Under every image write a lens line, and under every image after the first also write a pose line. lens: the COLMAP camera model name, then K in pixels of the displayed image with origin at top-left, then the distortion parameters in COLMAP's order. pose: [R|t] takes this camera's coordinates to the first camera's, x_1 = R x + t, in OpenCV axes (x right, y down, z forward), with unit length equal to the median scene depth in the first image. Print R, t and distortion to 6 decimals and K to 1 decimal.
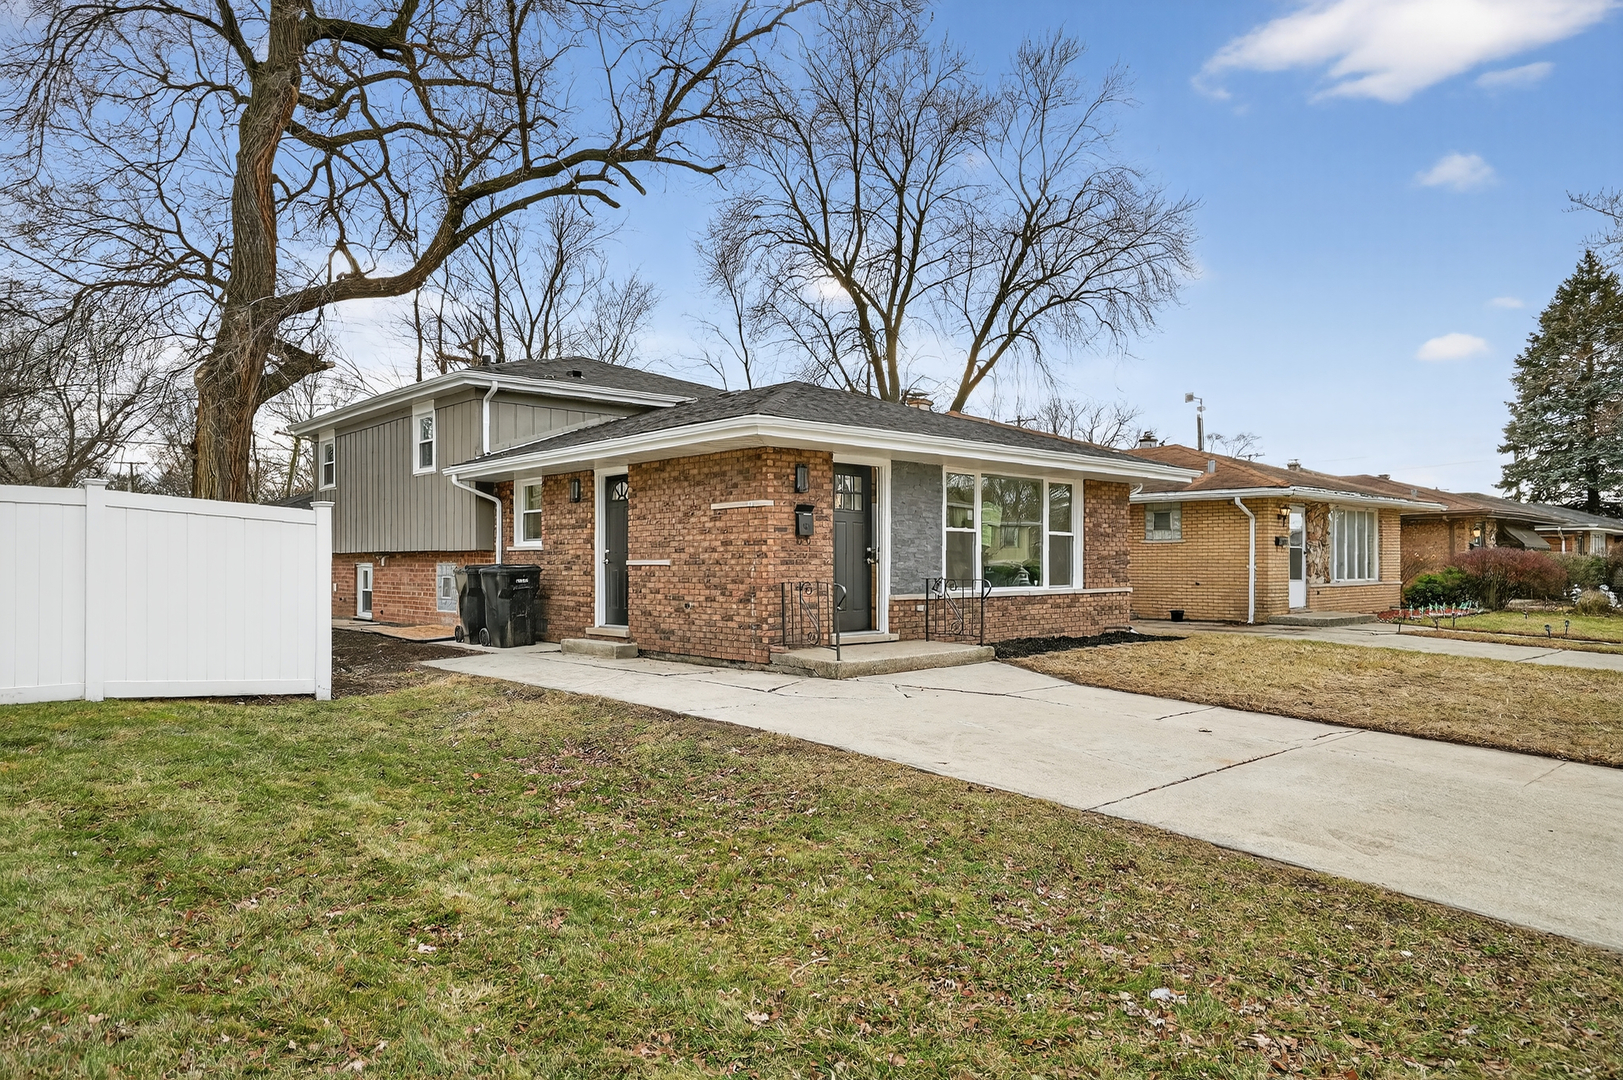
lens RADIAL K [[967.7, 0, 811.5], [0, 967.7, 540.0], [0, 0, 1]] dist [-0.000386, -0.000055]
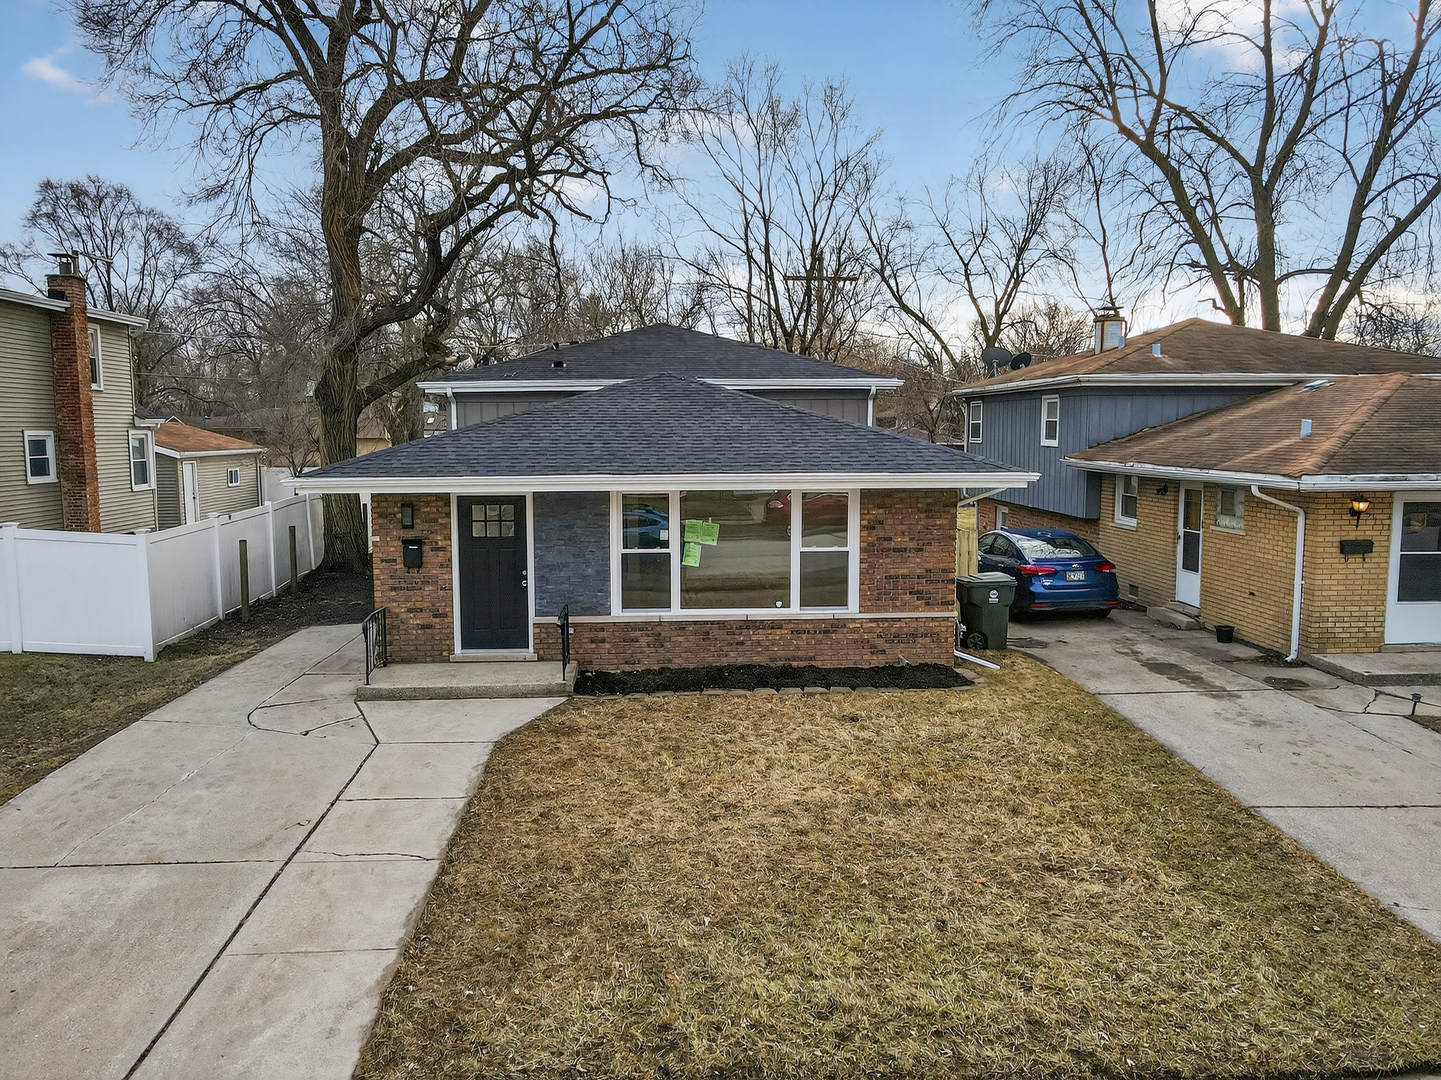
lens RADIAL K [[1060.8, 0, 714.4], [0, 1060.8, 542.8], [0, 0, 1]] dist [0.001196, 0.035071]
pose [[0.788579, 0.056497, -0.612333, 0.844164], [0.016561, 0.993458, 0.112989, -0.135797], [0.614711, -0.099242, 0.782484, 0.195612]]
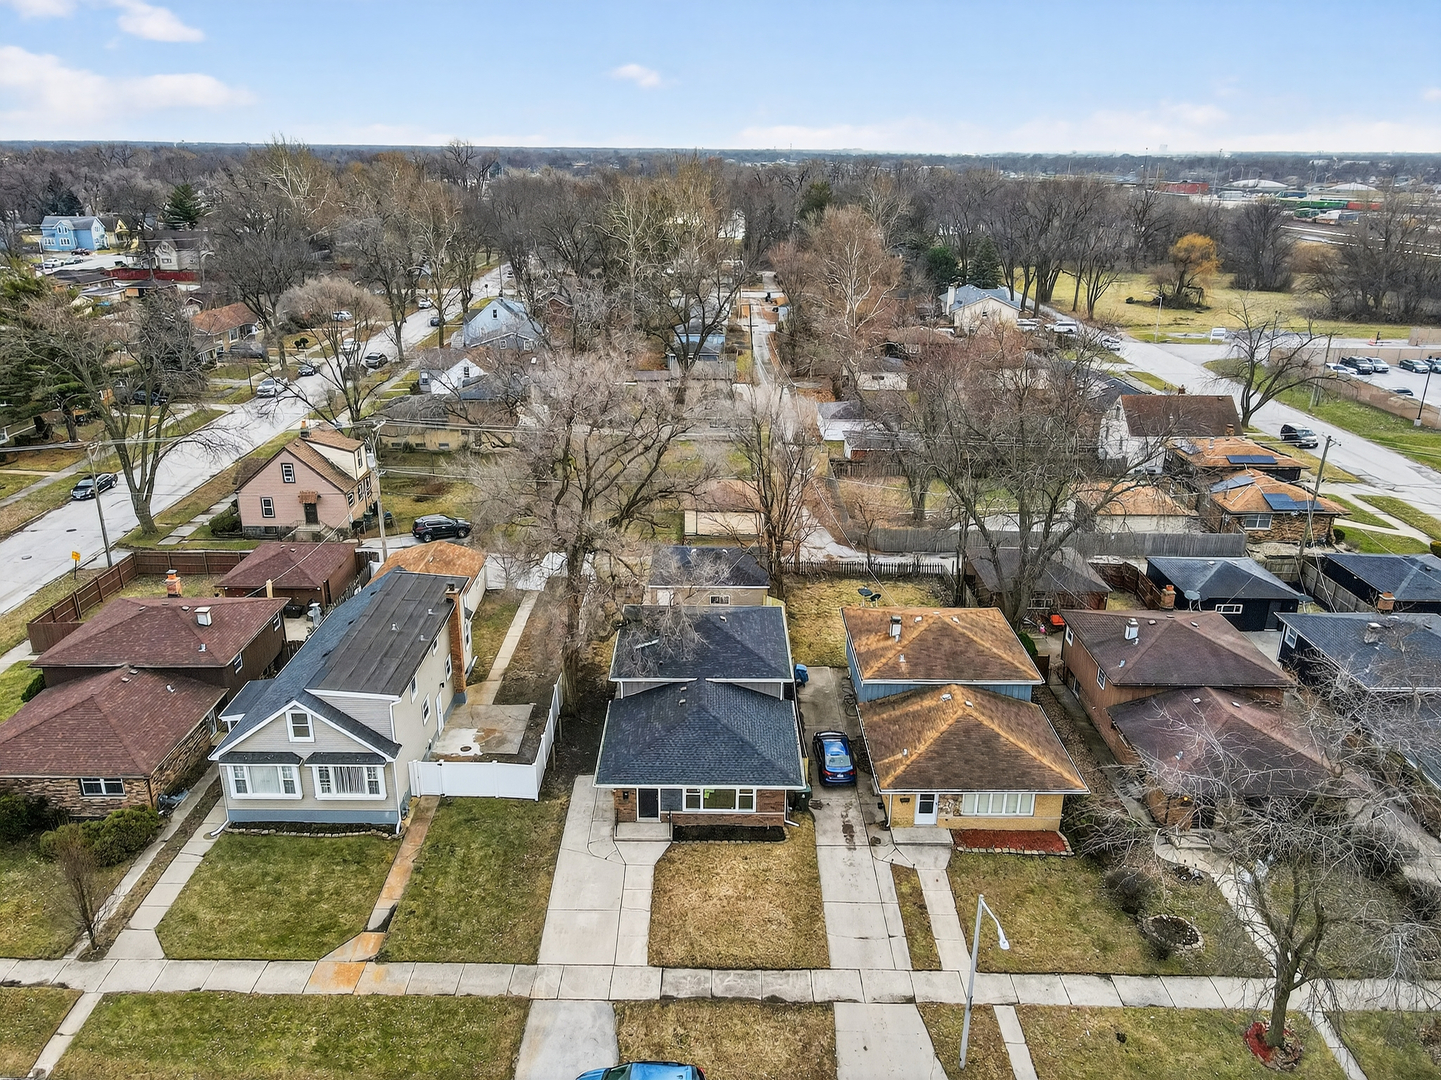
lens RADIAL K [[1060.8, 0, 714.4], [0, 1060.8, 542.8], [0, 0, 1]] dist [0.001196, 0.035071]
pose [[0.753213, 0.229098, -0.616591, 2.209510], [0.001687, 0.936711, 0.350100, -2.053338], [0.657775, -0.264740, 0.705156, -1.272044]]
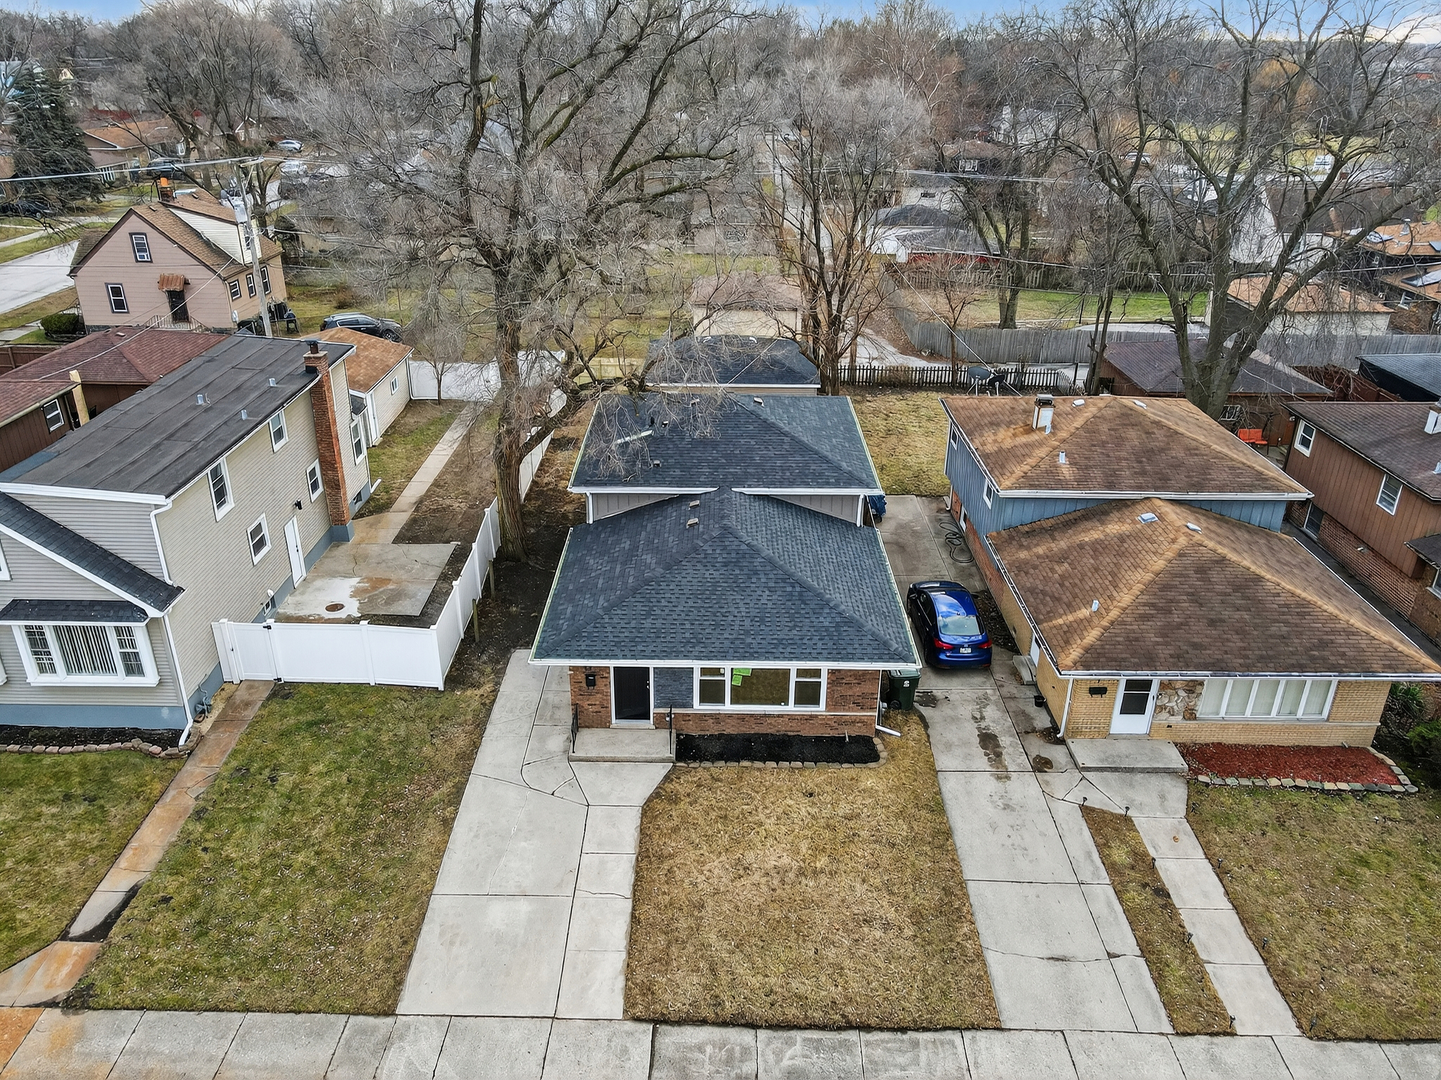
lens RADIAL K [[1060.8, 0, 714.4], [0, 1060.8, 542.8], [0, 0, 1]] dist [0.001196, 0.035071]
pose [[0.749616, 0.284572, -0.597574, 1.259630], [0.000395, 0.902661, 0.430353, -1.089859], [0.661873, -0.322835, 0.676537, -0.278516]]
